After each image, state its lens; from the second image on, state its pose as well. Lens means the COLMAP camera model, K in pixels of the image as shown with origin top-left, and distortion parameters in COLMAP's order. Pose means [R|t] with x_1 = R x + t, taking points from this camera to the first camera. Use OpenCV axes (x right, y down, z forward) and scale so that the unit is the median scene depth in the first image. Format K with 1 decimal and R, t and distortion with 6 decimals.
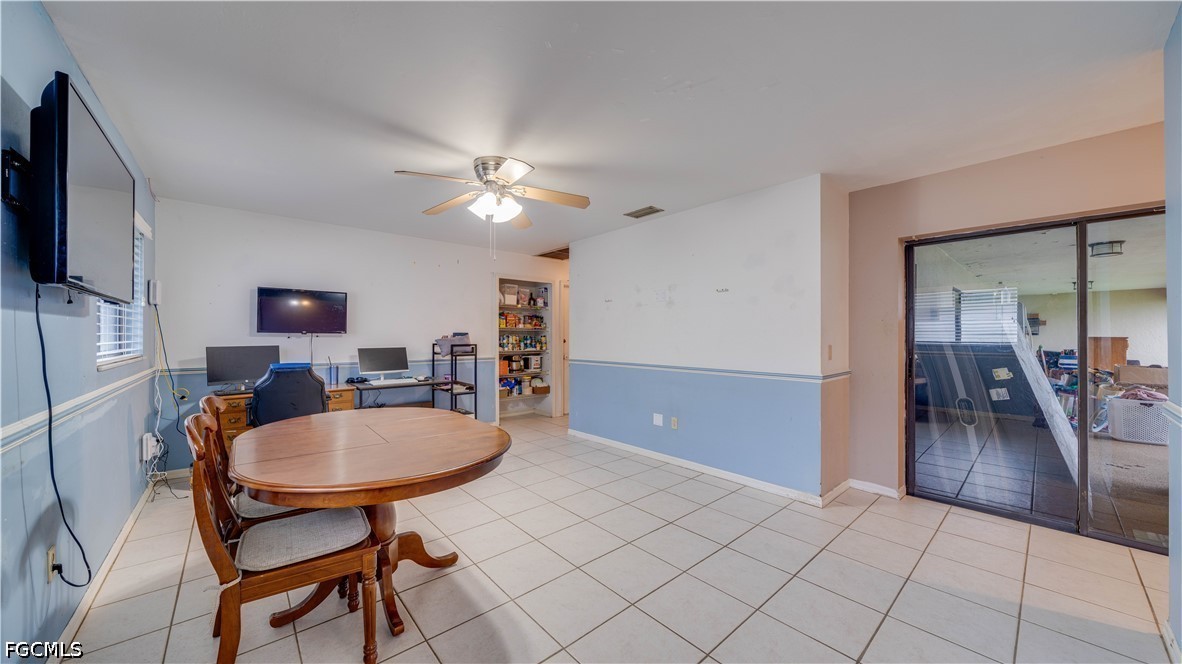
lens RADIAL K [[410.5, 0, 591.3], [0, 410.5, 337.1], [0, 0, 1]] dist [-0.005069, -0.000189]
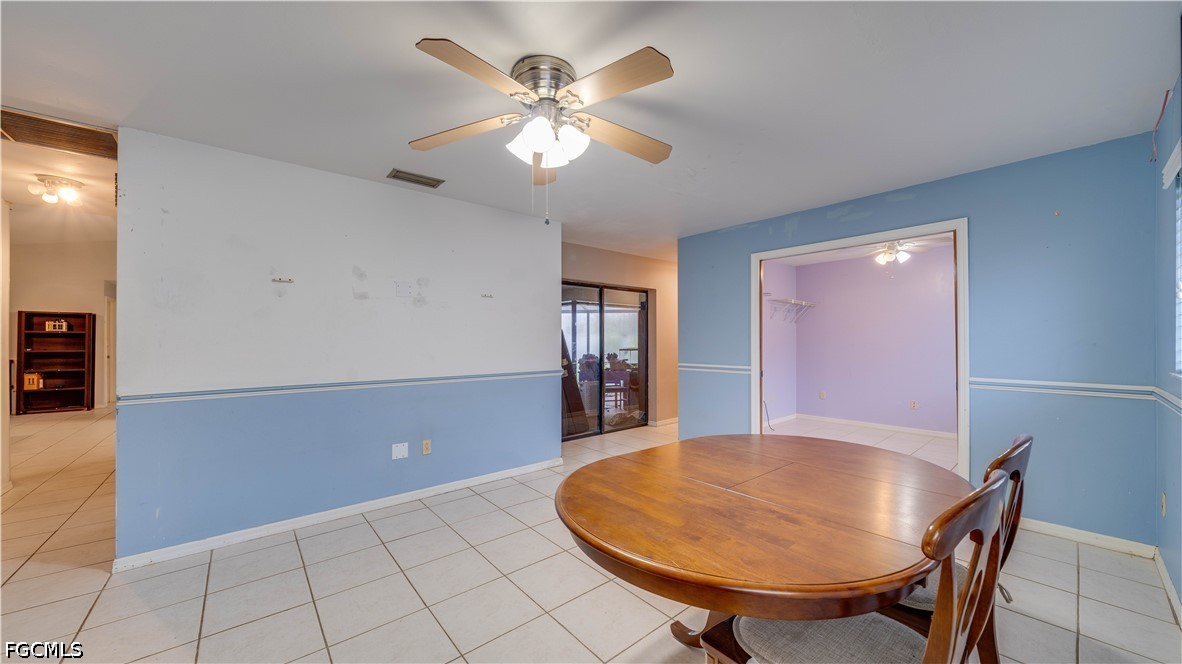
lens RADIAL K [[410.5, 0, 589.6], [0, 410.5, 338.3], [0, 0, 1]] dist [-0.005069, -0.000189]
pose [[0.014822, 0.001168, 0.999889, -0.619179], [-0.000971, 0.999999, -0.001154, -0.008308], [-0.999890, -0.000953, 0.014823, 0.662264]]
